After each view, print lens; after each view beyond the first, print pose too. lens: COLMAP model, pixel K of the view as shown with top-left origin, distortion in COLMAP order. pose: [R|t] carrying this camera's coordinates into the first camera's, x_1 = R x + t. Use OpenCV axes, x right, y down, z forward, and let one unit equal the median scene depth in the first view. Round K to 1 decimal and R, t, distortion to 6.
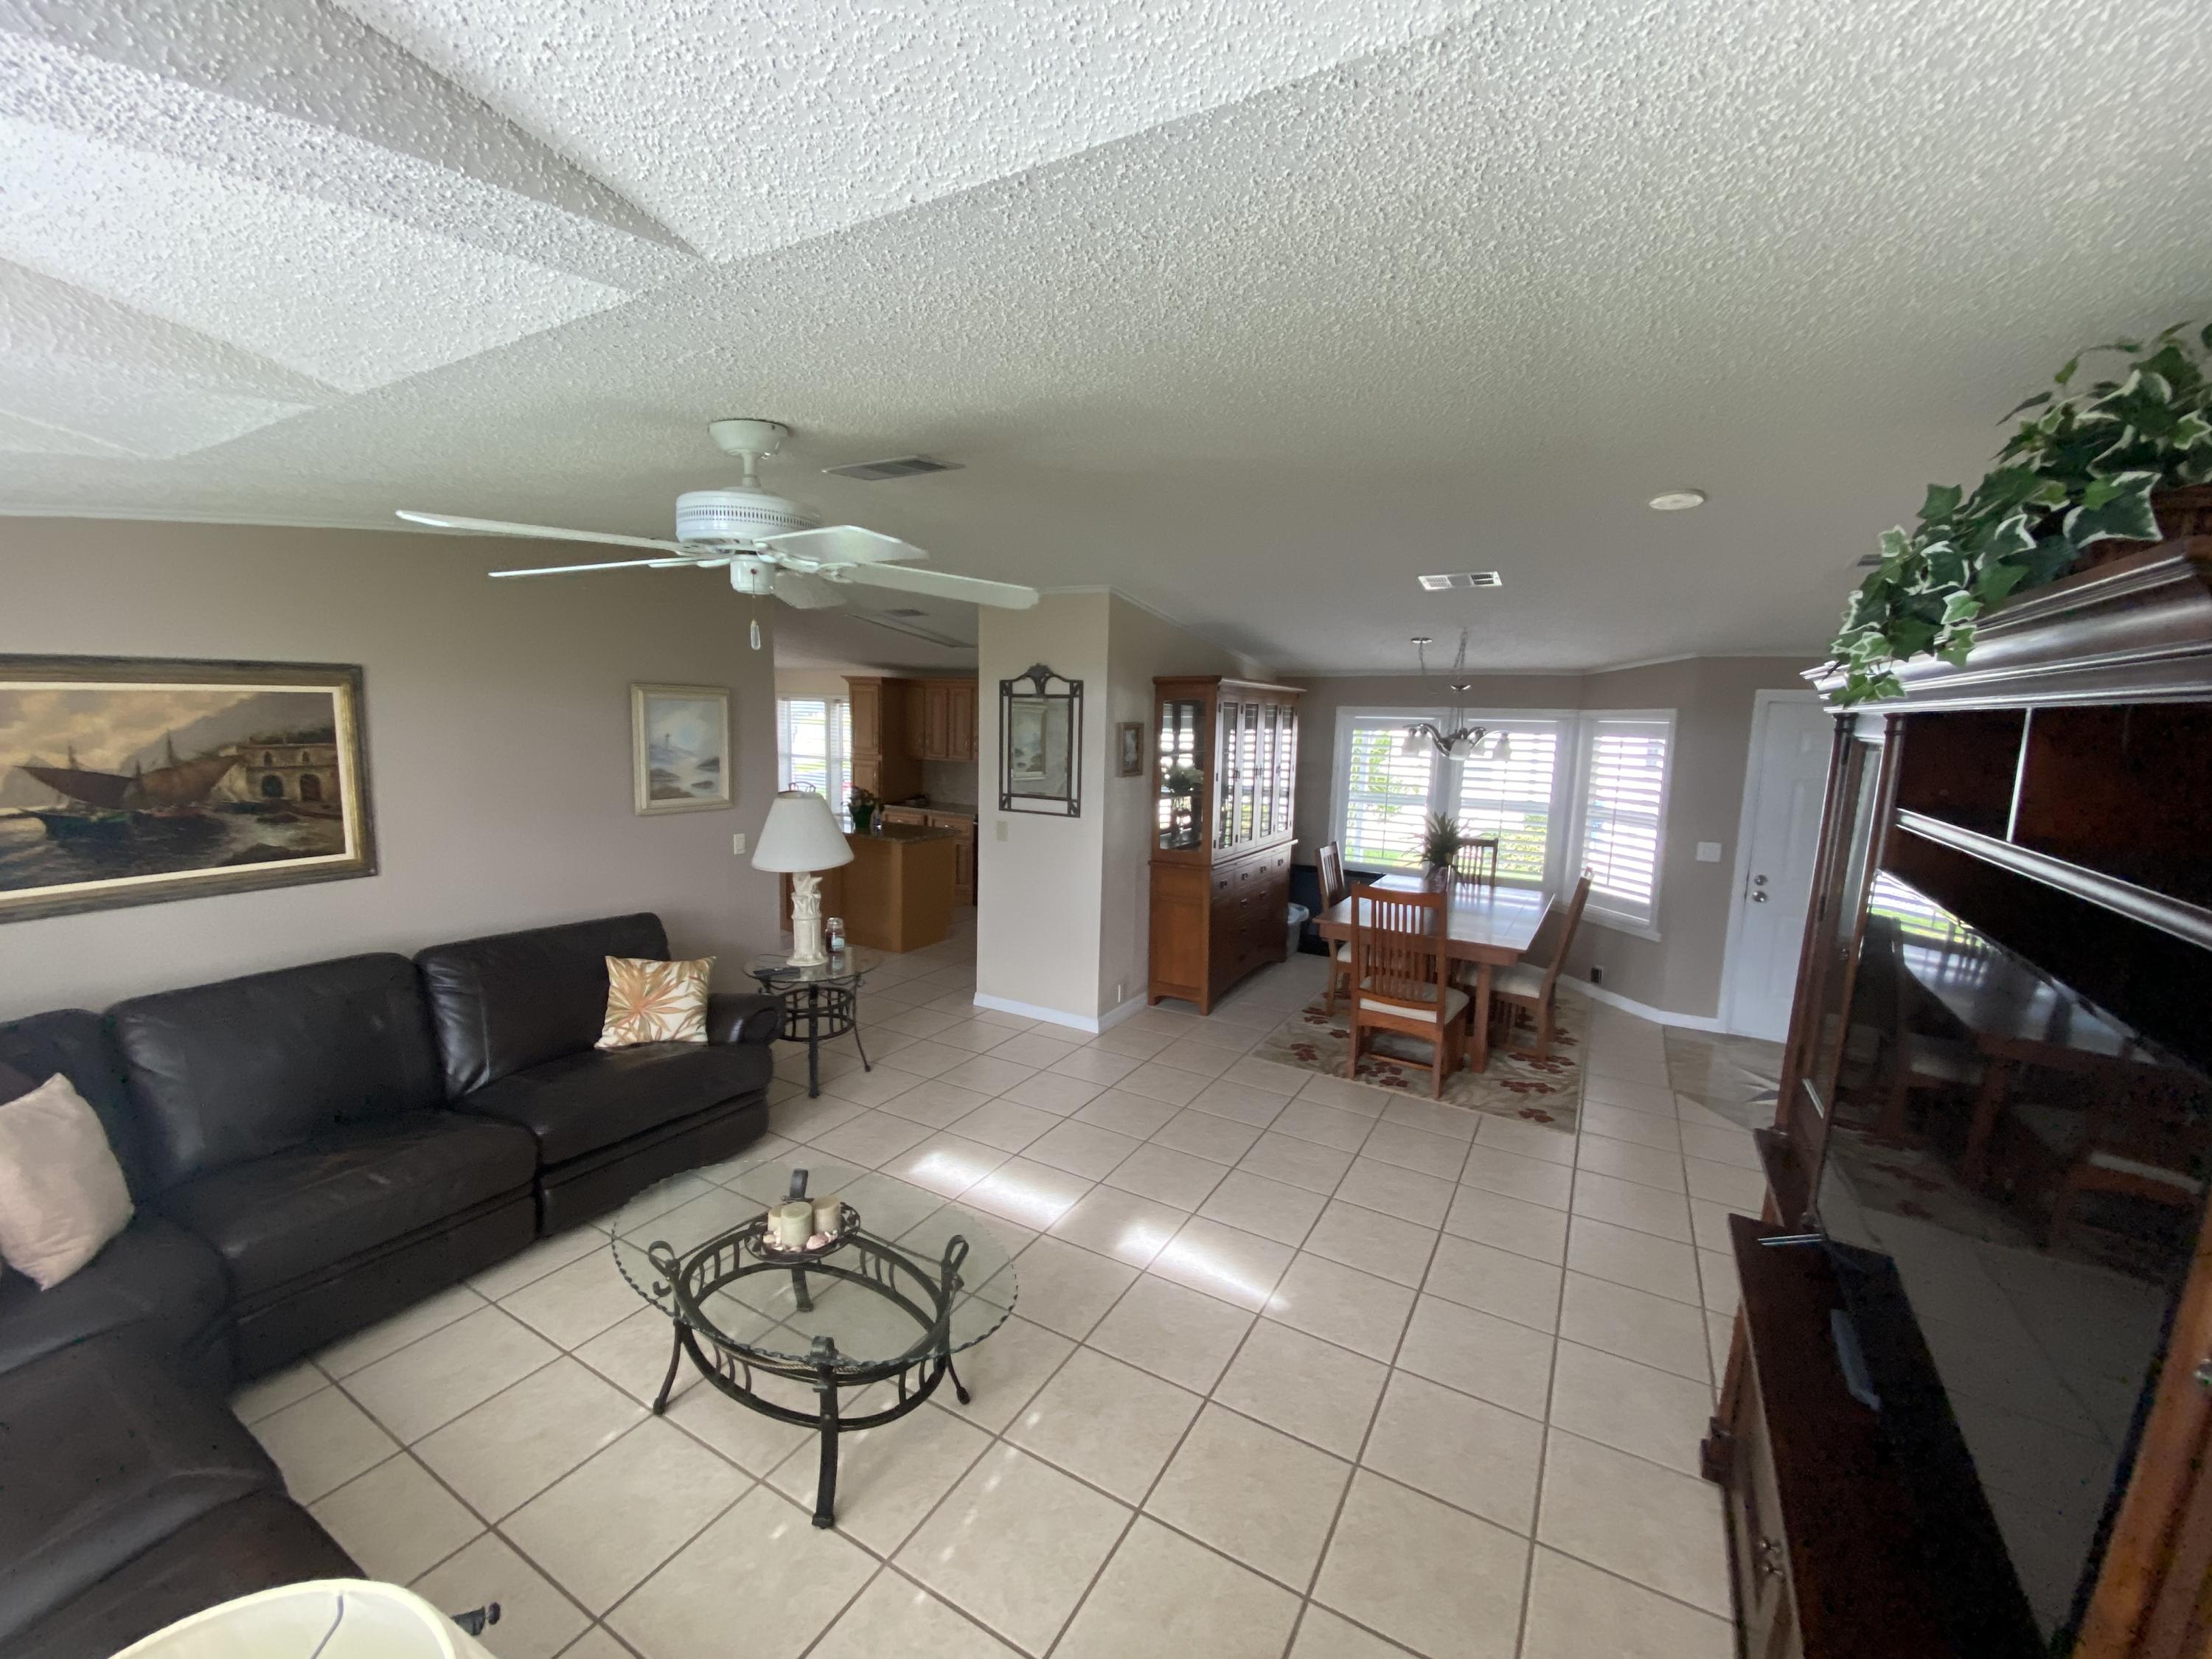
lens RADIAL K [[881.9, 0, 1099.6], [0, 881.9, 827.2], [0, 0, 1]] dist [0.032990, -0.025802]
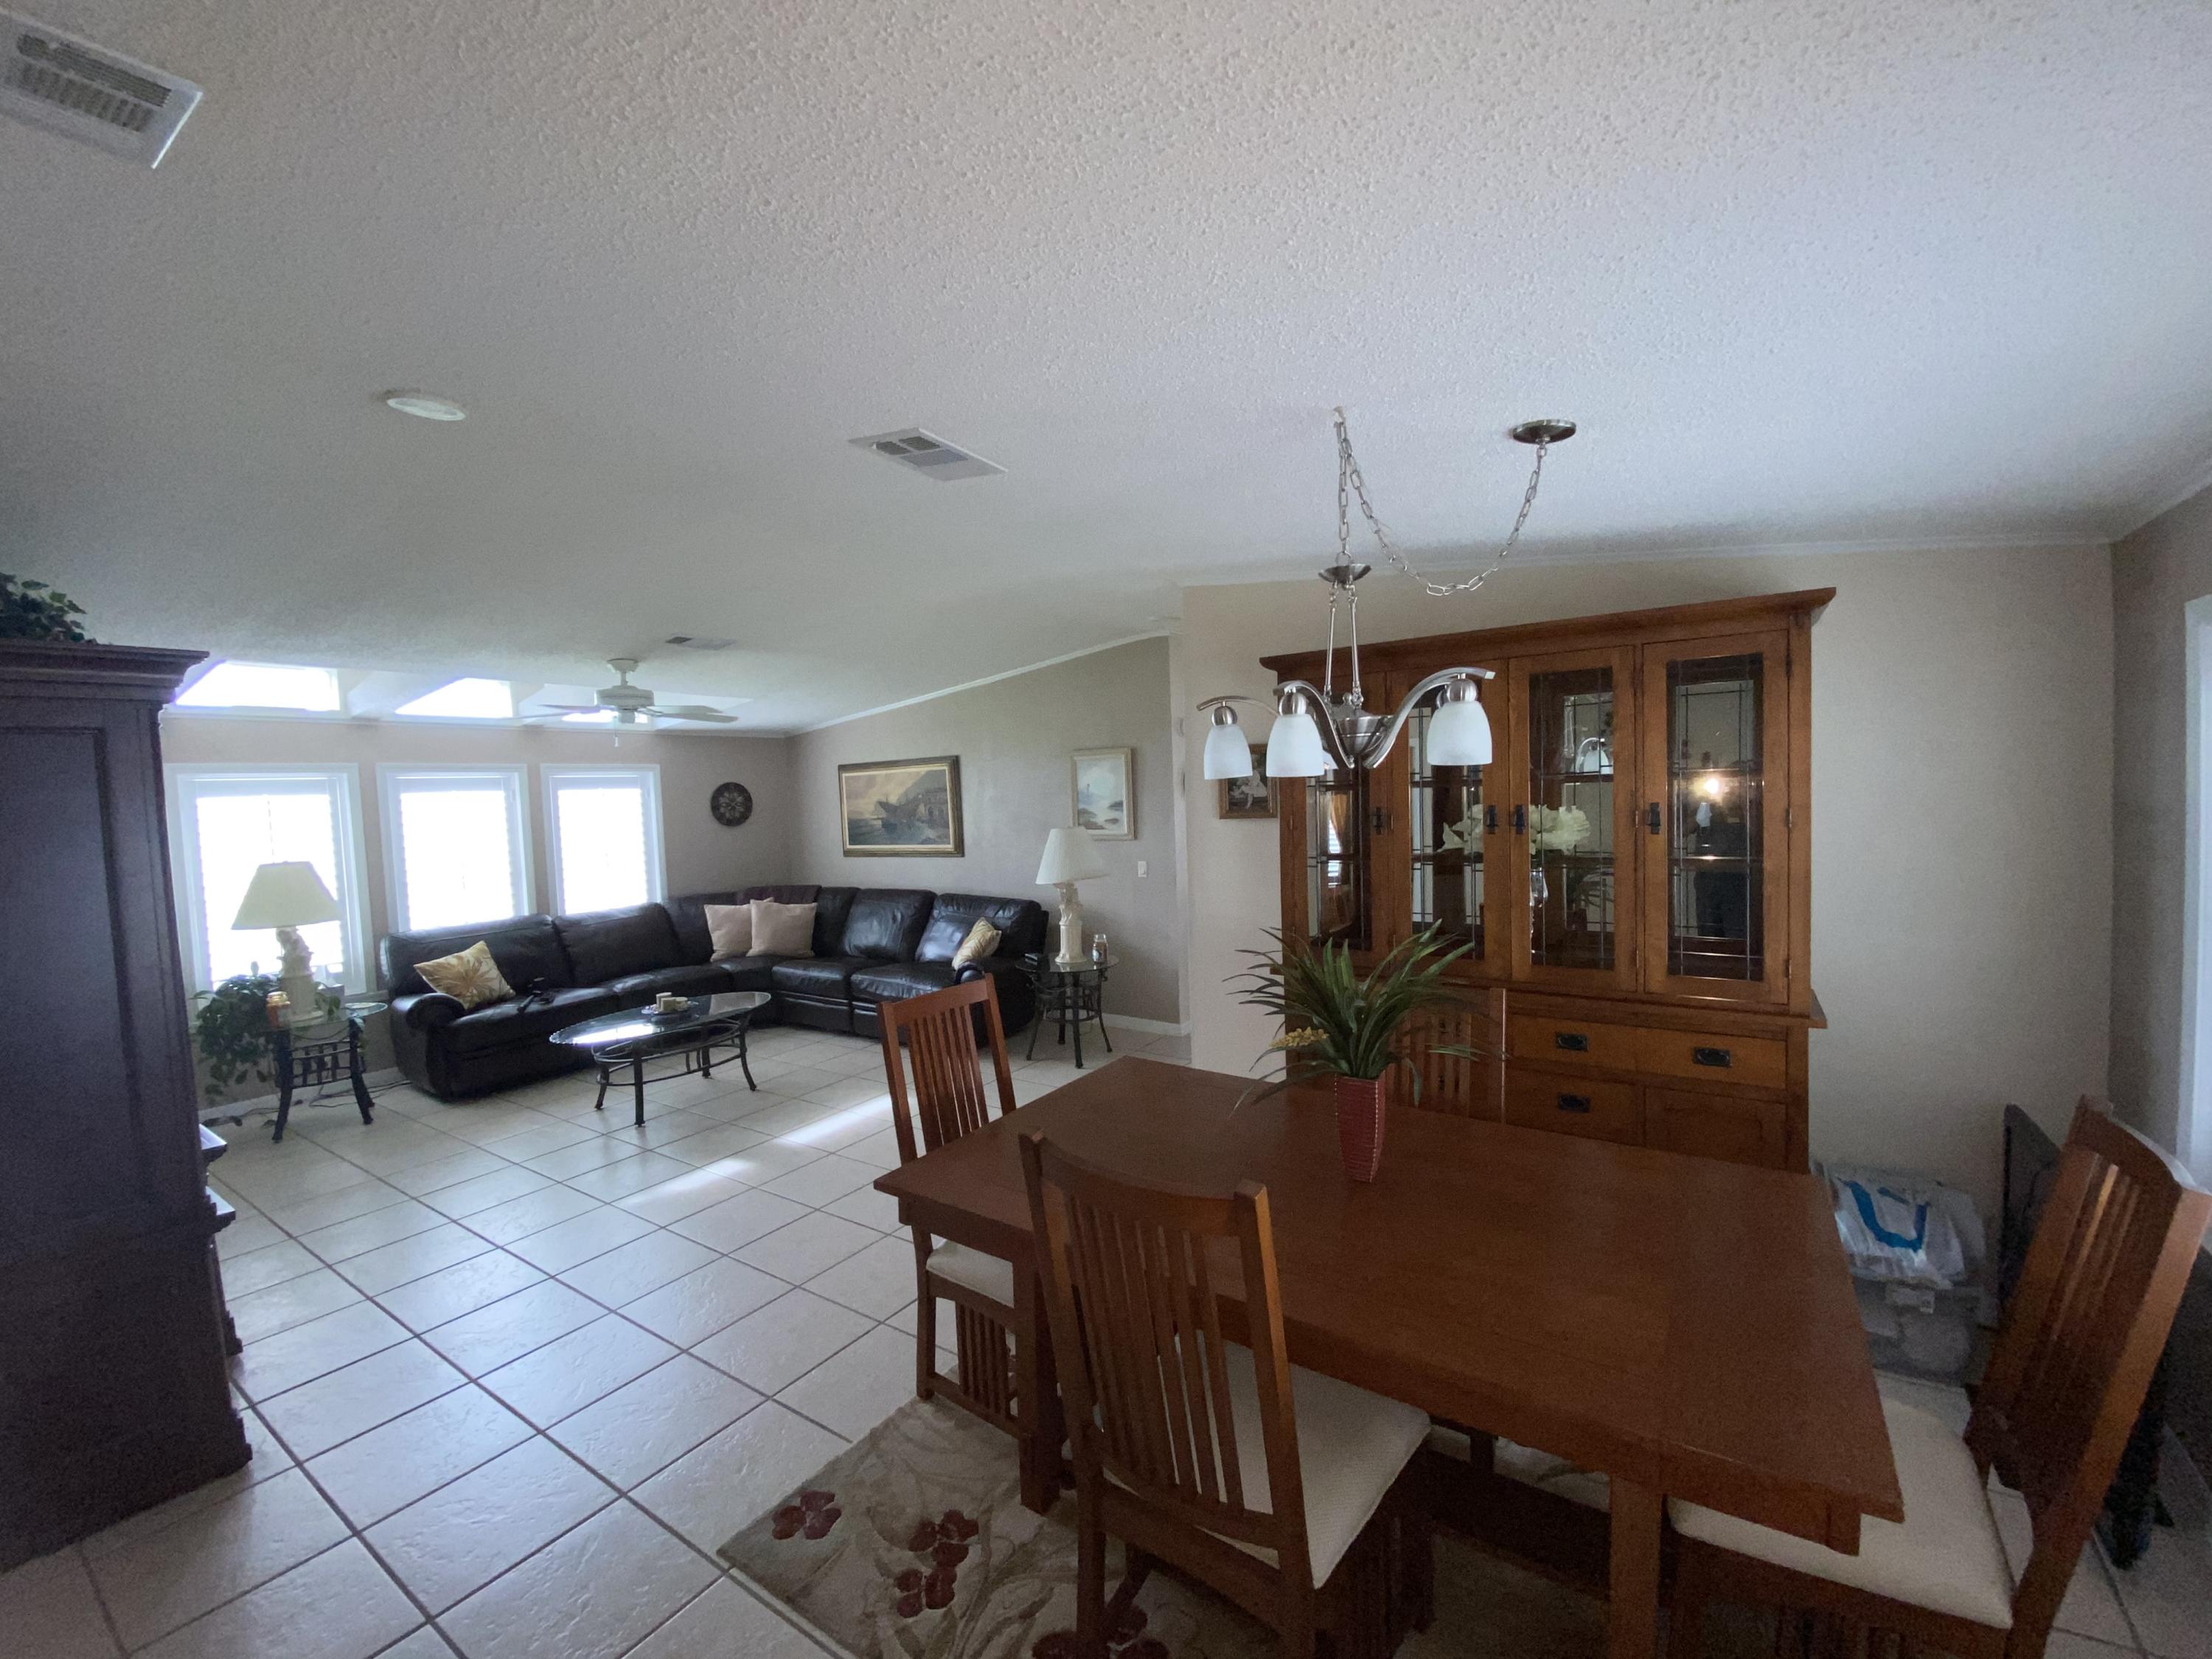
lens RADIAL K [[897.4, 0, 1135.0], [0, 897.4, 826.3], [0, 0, 1]] dist [-0.000500, -0.011721]
pose [[-0.043034, 0.012983, -0.998989, 0.877873], [-0.099608, 0.994878, 0.017220, -0.065156], [0.994096, 0.100248, -0.041520, 1.060449]]
